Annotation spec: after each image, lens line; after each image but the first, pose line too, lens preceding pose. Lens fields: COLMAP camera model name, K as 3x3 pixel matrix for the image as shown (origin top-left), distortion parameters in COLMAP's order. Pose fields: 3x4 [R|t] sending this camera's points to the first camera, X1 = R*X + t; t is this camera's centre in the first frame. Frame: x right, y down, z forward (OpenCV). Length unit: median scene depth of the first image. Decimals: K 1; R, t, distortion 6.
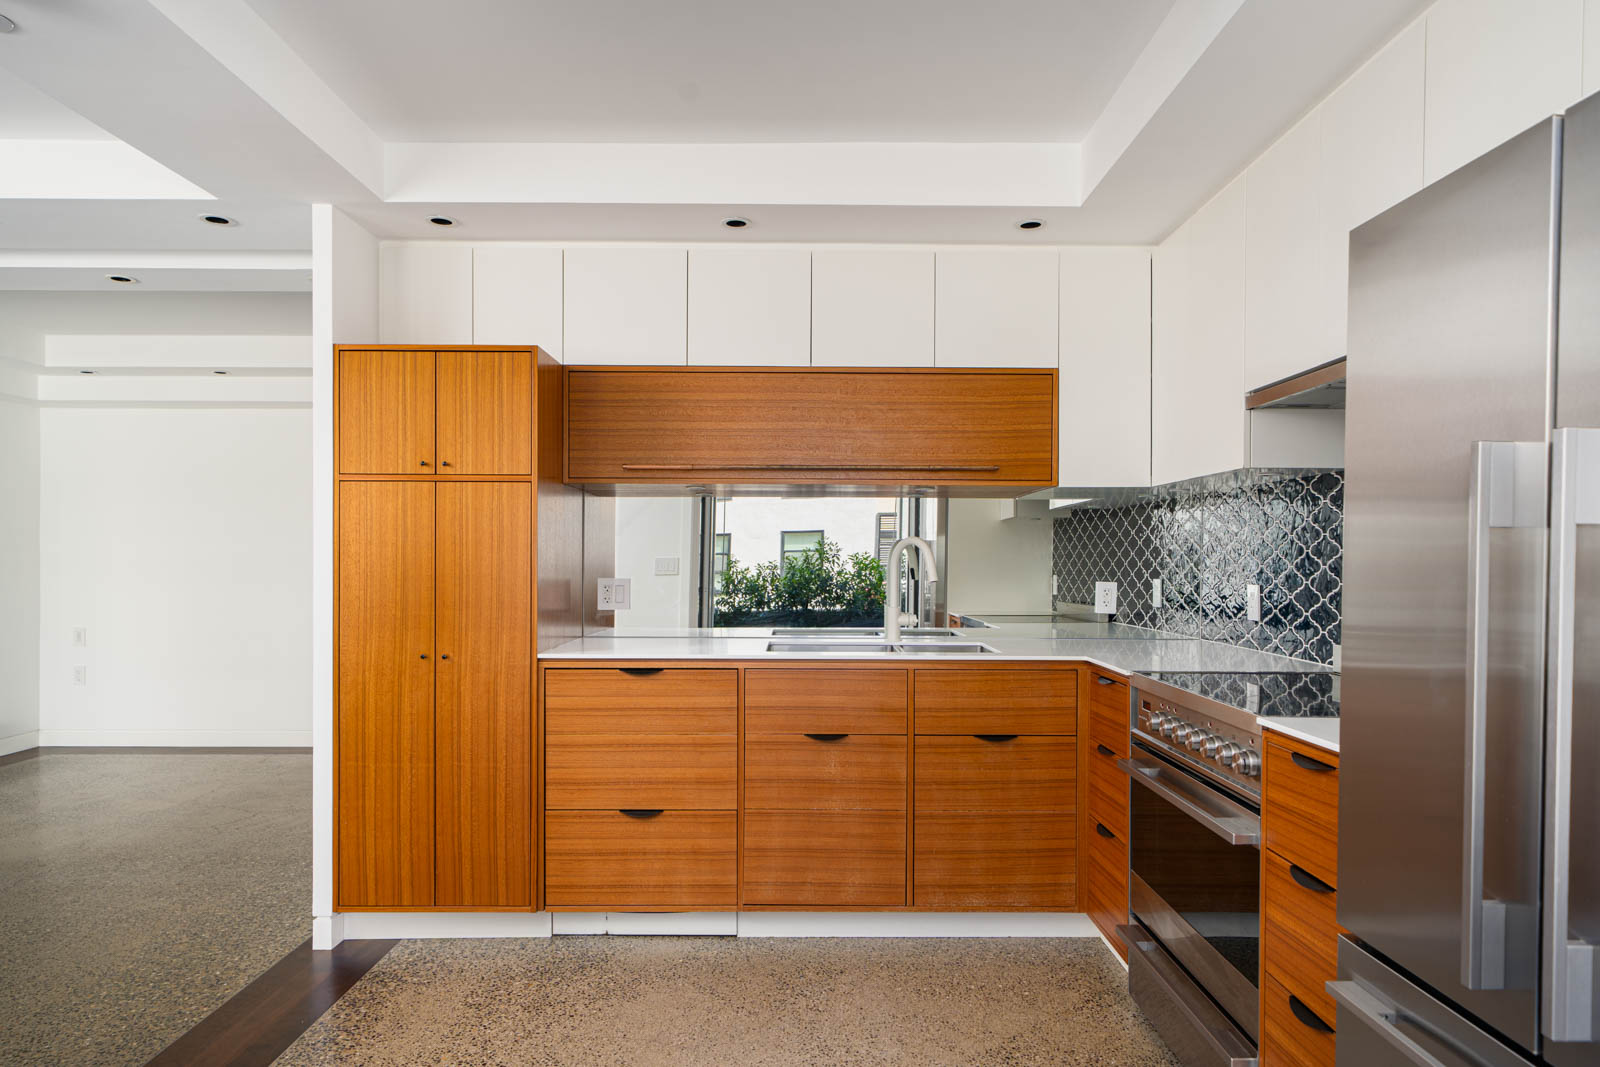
lens RADIAL K [[964.6, 0, 813.2], [0, 964.6, 558.3], [0, 0, 1]] dist [-0.000157, 0.001637]
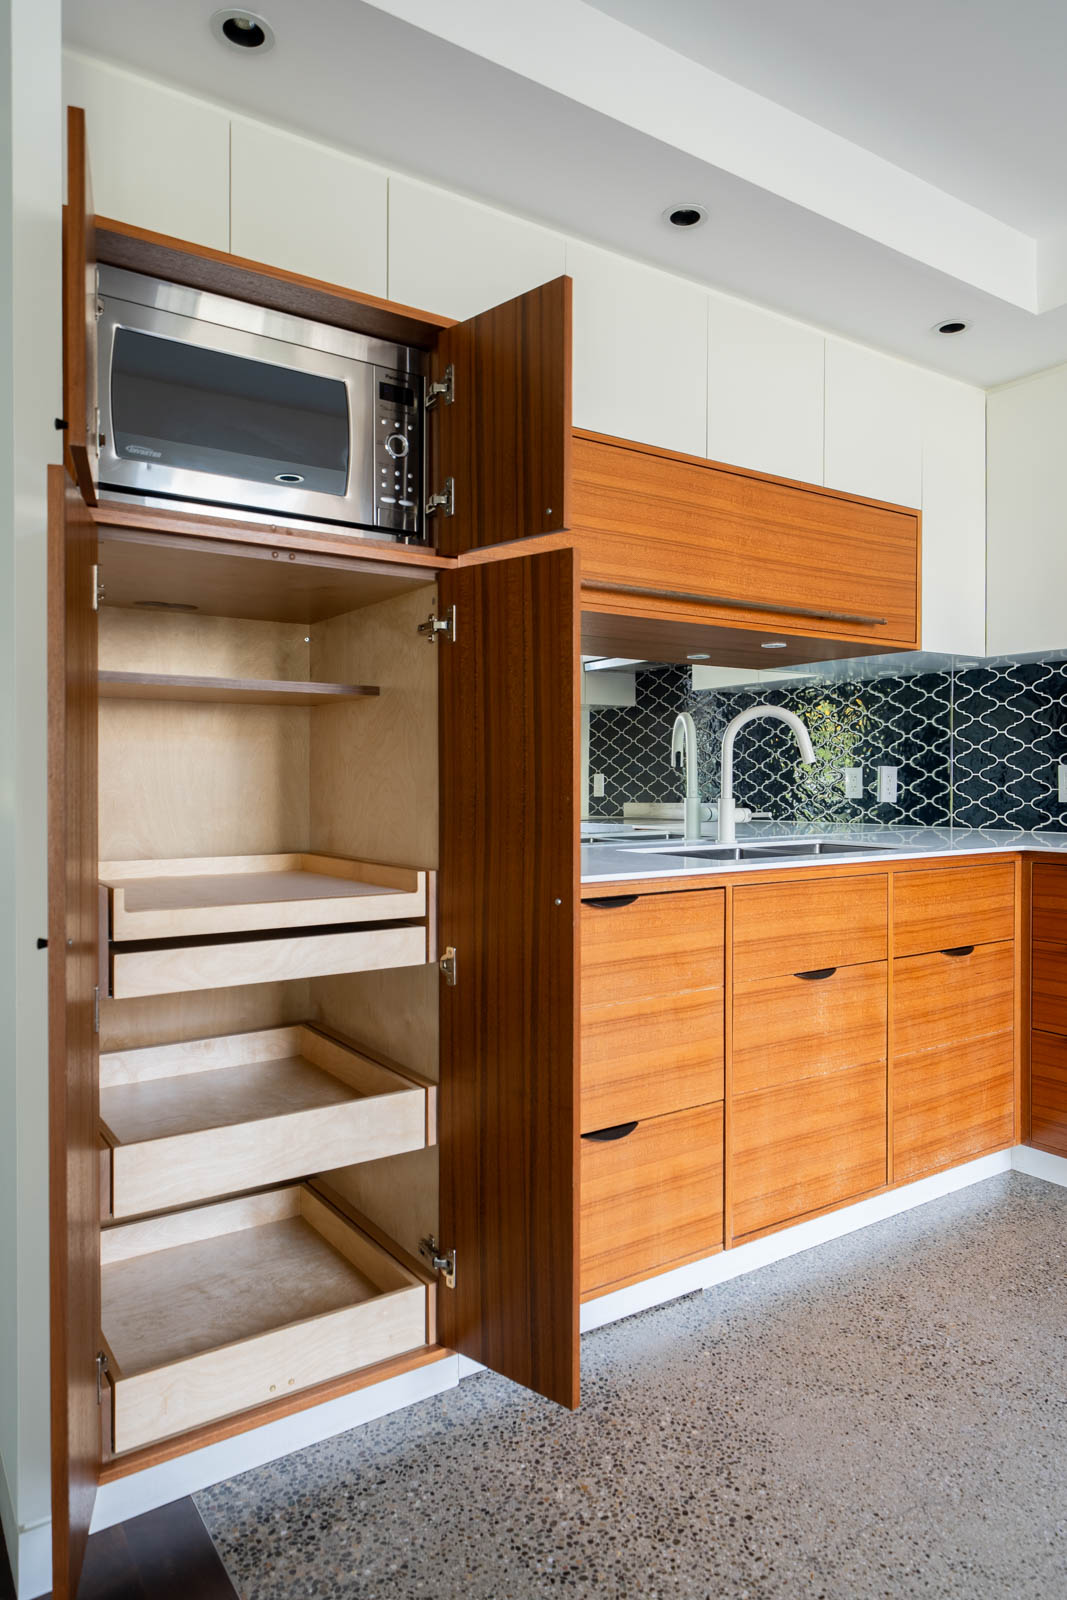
lens RADIAL K [[1006.4, 0, 546.6], [0, 1006.4, 787.0], [0, 0, 1]] dist [-0.001608, 0.000453]
pose [[0.830773, -0.010552, 0.556511, -0.564691], [0.005658, 0.999929, 0.010514, 0.037567], [-0.556583, -0.005586, 0.830773, 0.493609]]
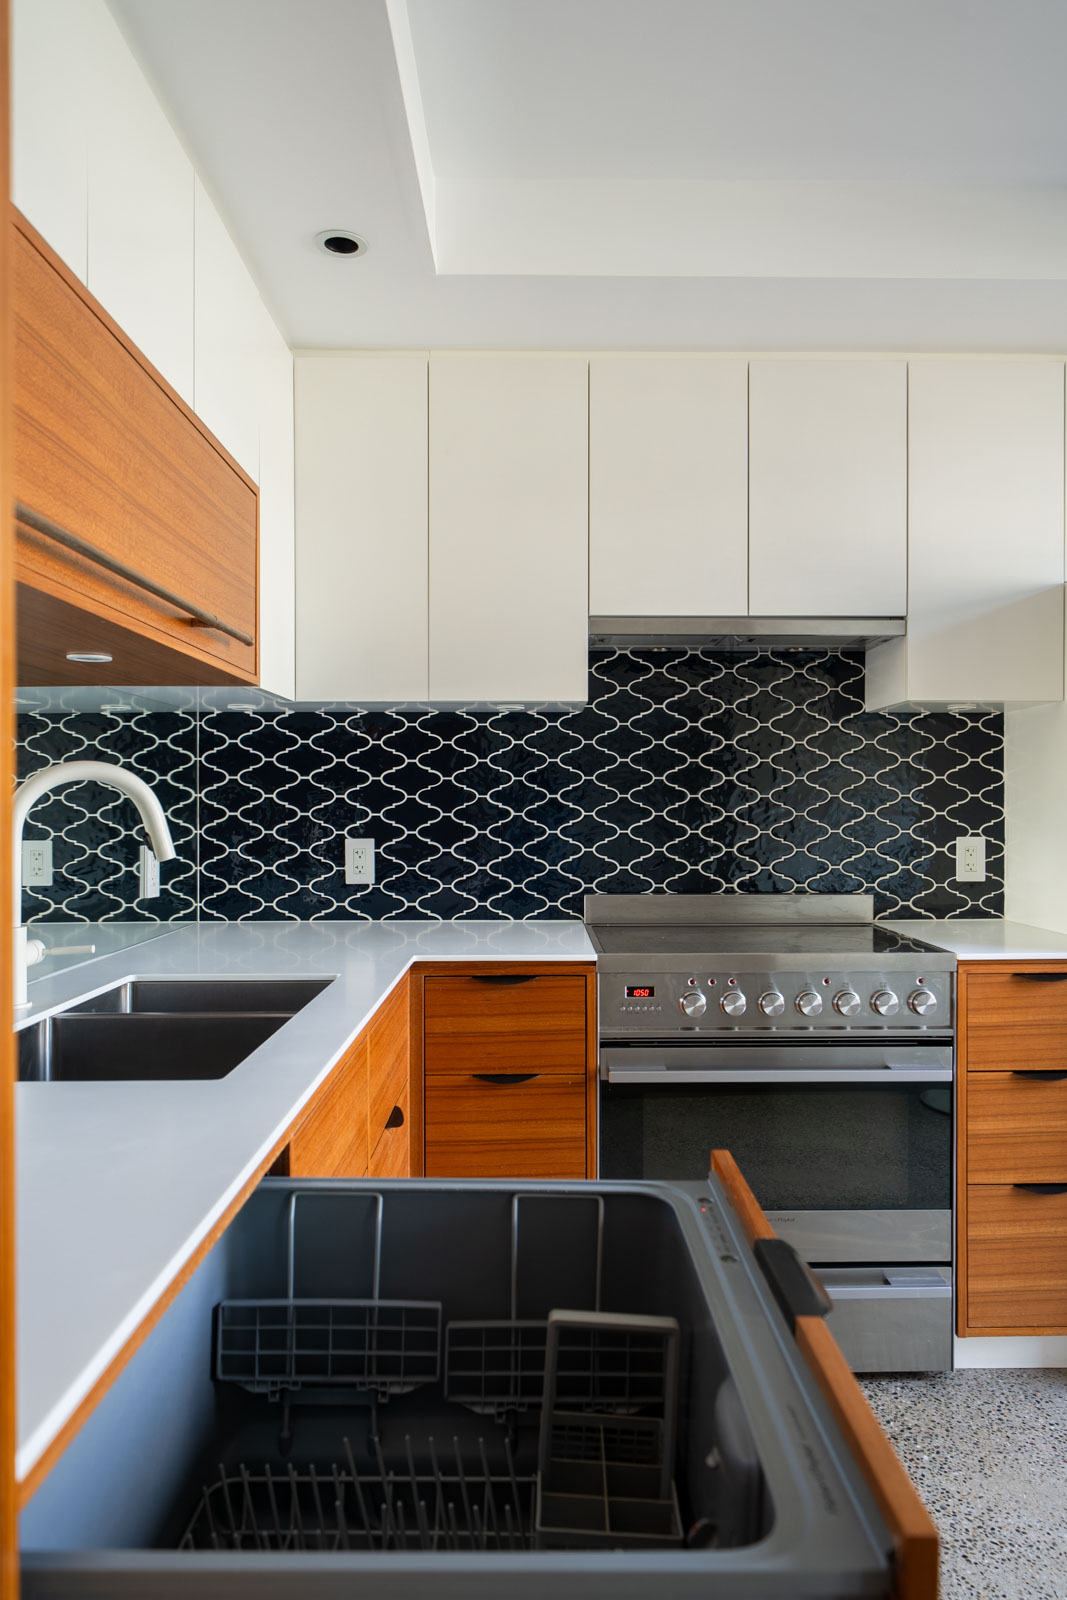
lens RADIAL K [[1053.6, 0, 544.0], [0, 1053.6, 807.9], [0, 0, 1]] dist [0.000519, -0.007512]
pose [[-0.012353, -0.007108, 0.999898, -0.438167], [0.004683, 0.999963, 0.007166, -0.004129], [-0.999913, 0.004771, -0.012319, 0.917439]]
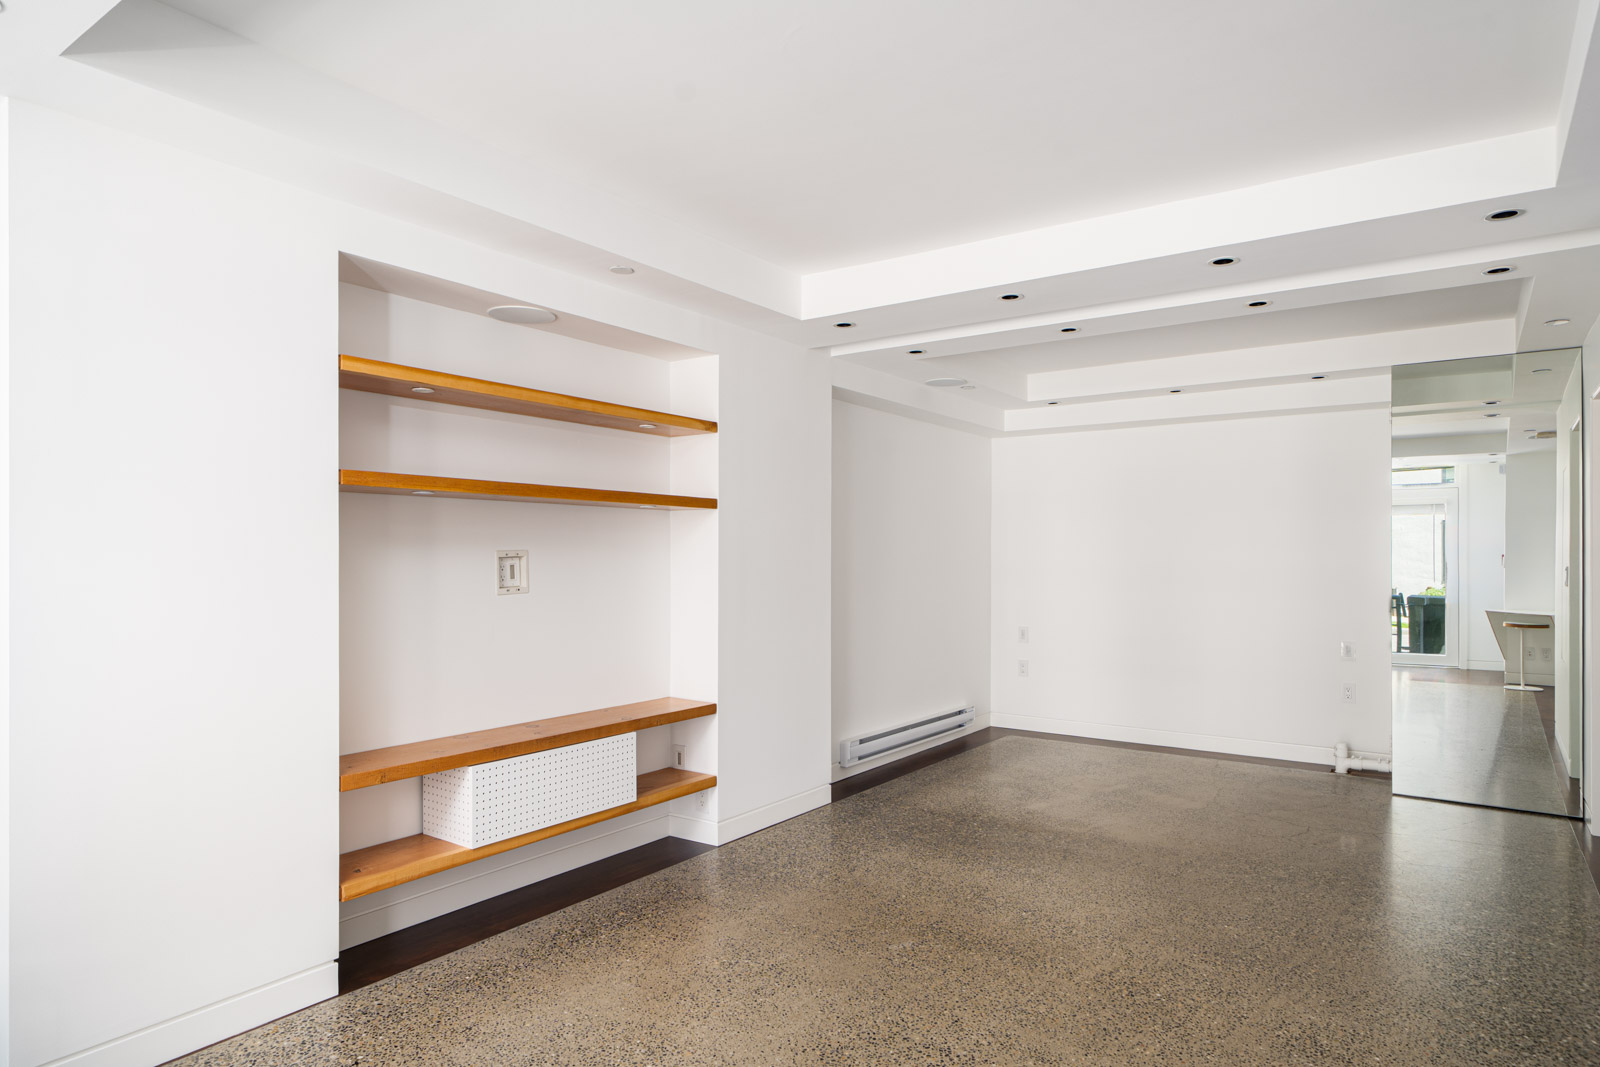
lens RADIAL K [[934.6, 0, 777.0], [0, 934.6, 557.3], [0, 0, 1]] dist [0.000025, 0.001383]
pose [[0.805197, 0.000255, -0.593008, -0.675283], [-0.001495, 0.999998, -0.001600, -0.017964], [0.593006, 0.002175, 0.805195, -0.145715]]
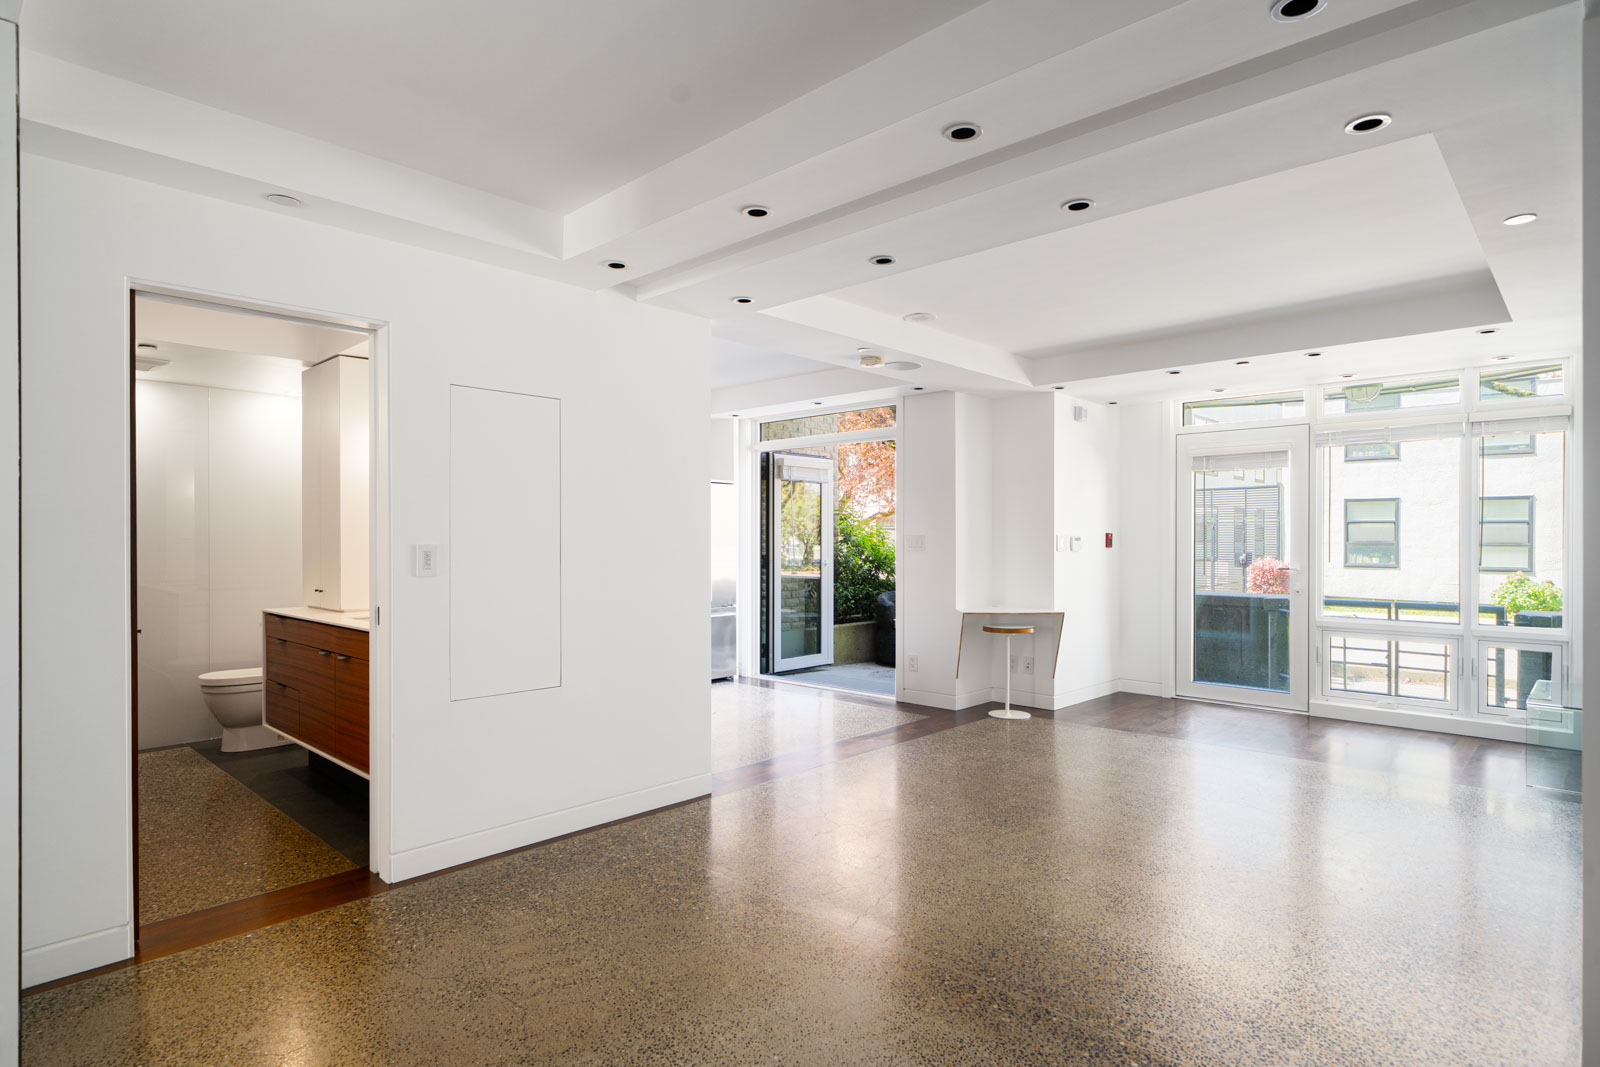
lens RADIAL K [[848.5, 0, 798.7], [0, 848.5, 535.3], [0, 0, 1]] dist [-0.000526, 0.000445]
pose [[-0.729876, 0.003304, 0.683571, -1.546462], [0.000654, 0.999991, -0.004135, -0.009024], [-0.683579, -0.002570, -0.729872, 1.860672]]
